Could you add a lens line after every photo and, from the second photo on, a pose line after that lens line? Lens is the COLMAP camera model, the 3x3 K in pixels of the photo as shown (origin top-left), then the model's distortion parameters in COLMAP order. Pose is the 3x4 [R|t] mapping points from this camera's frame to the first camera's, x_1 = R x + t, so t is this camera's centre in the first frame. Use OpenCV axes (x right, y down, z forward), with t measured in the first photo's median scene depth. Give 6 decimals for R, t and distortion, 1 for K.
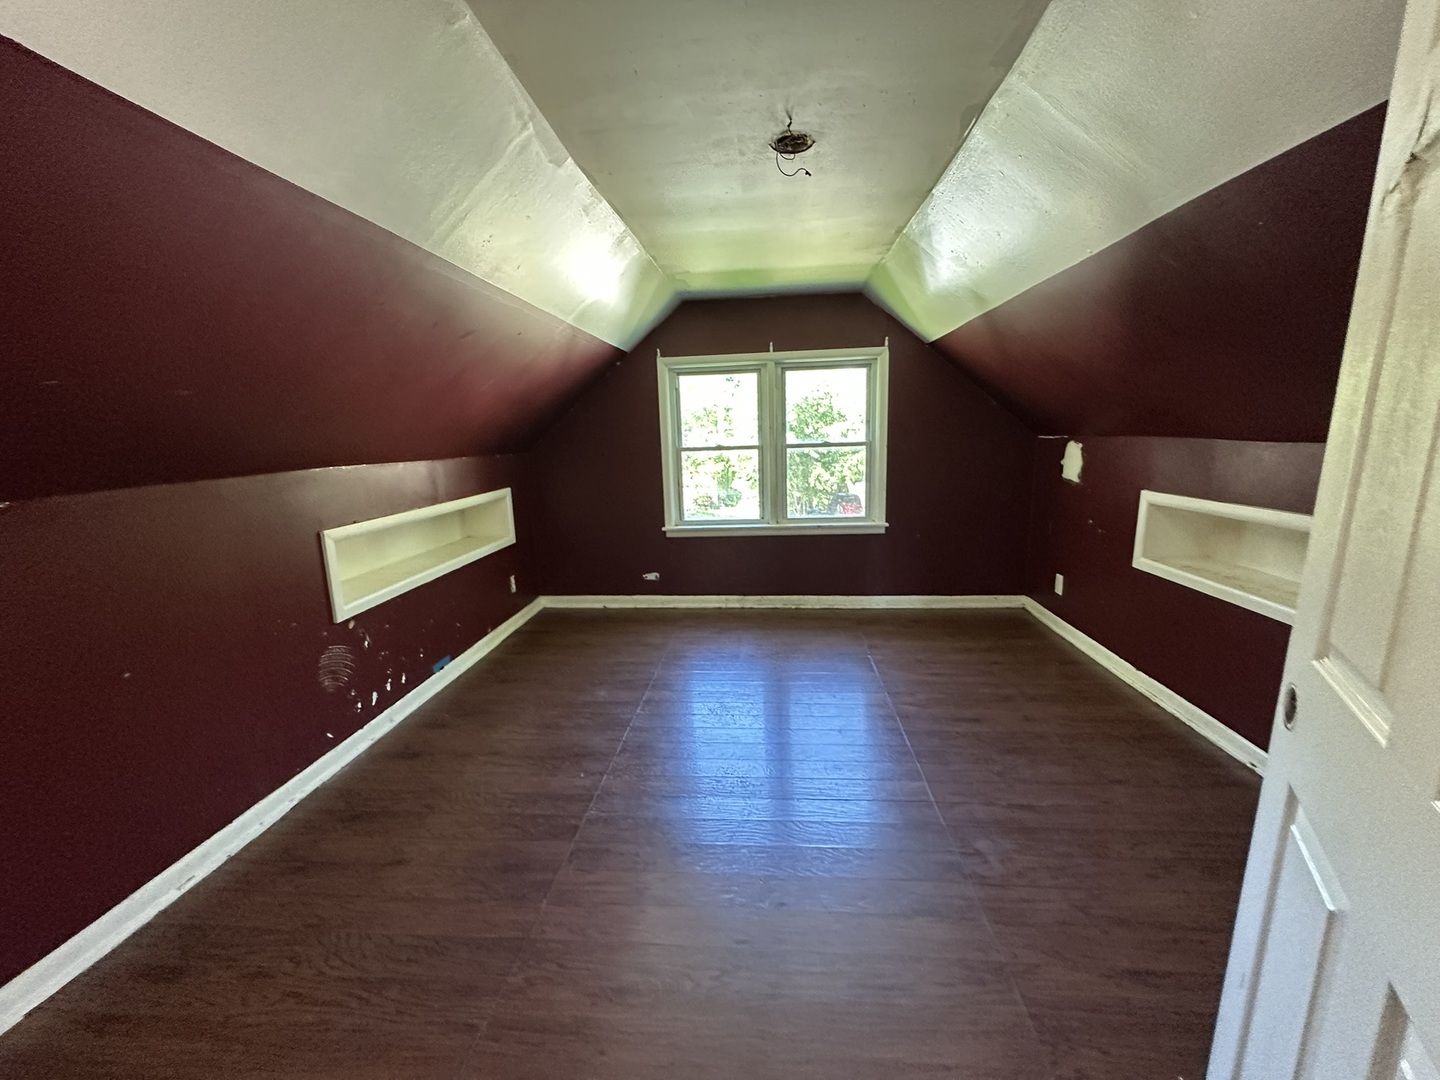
lens RADIAL K [[577.3, 0, 720.0], [0, 577.3, 540.0], [0, 0, 1]] dist [-0.001391, 0.000204]
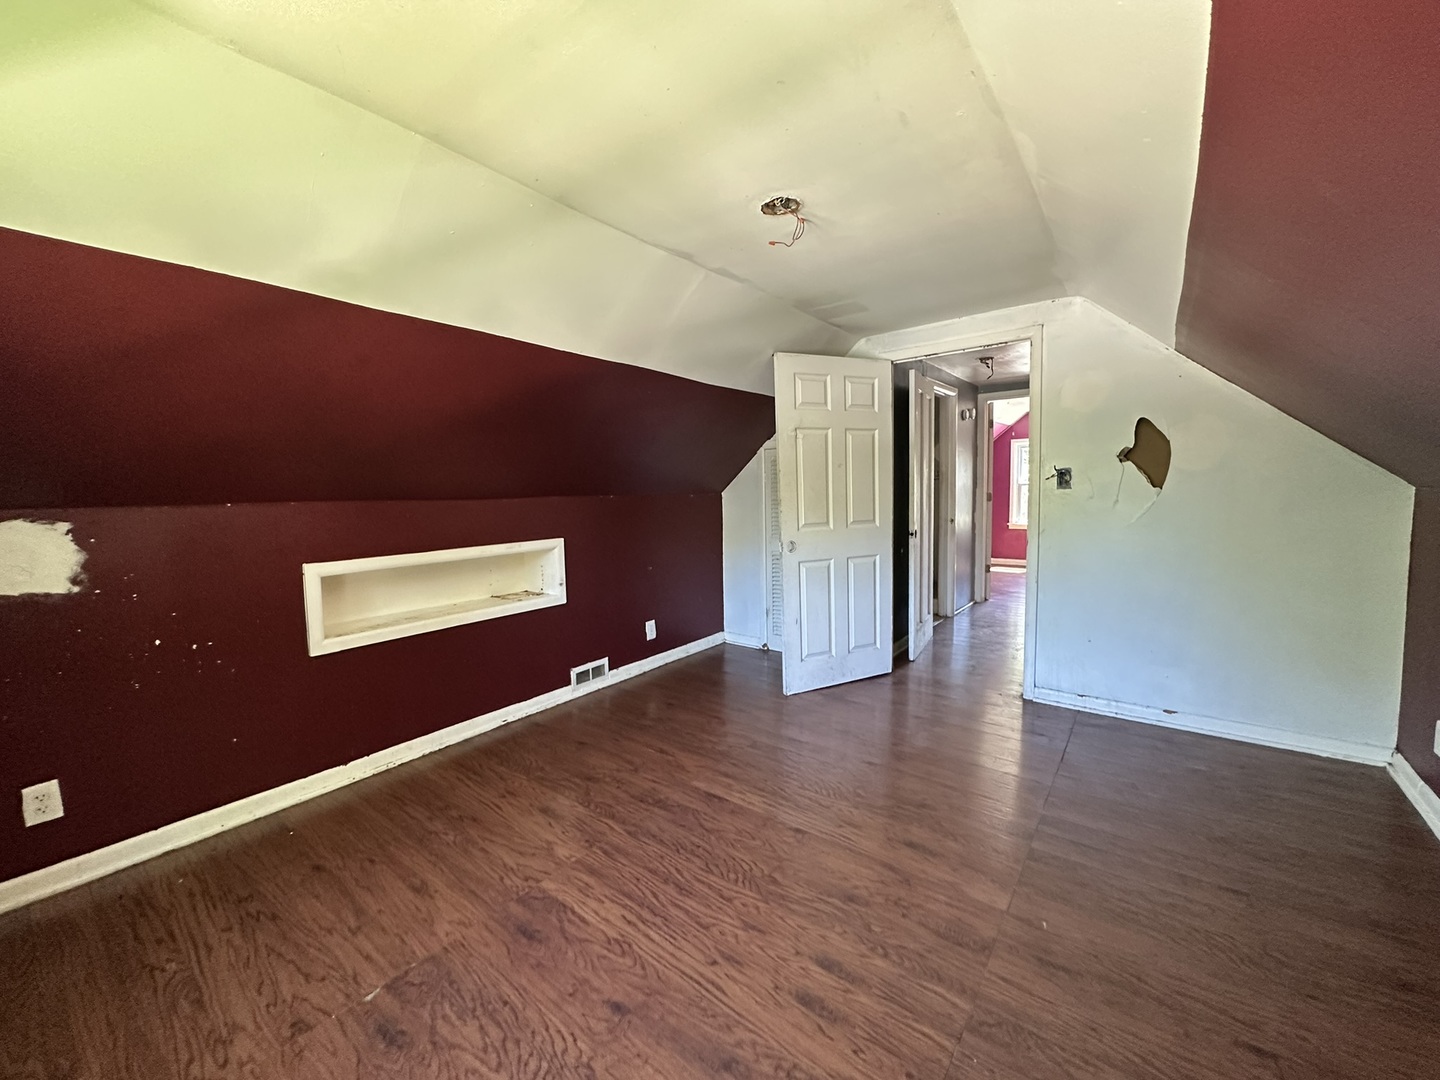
lens RADIAL K [[577.3, 0, 720.0], [0, 577.3, 540.0], [0, 0, 1]] dist [-0.001391, 0.000204]
pose [[-0.848984, 0.004173, 0.528402, -0.225768], [0.144920, 0.963467, 0.225234, -0.222530], [-0.508158, 0.267796, -0.818572, 1.371409]]
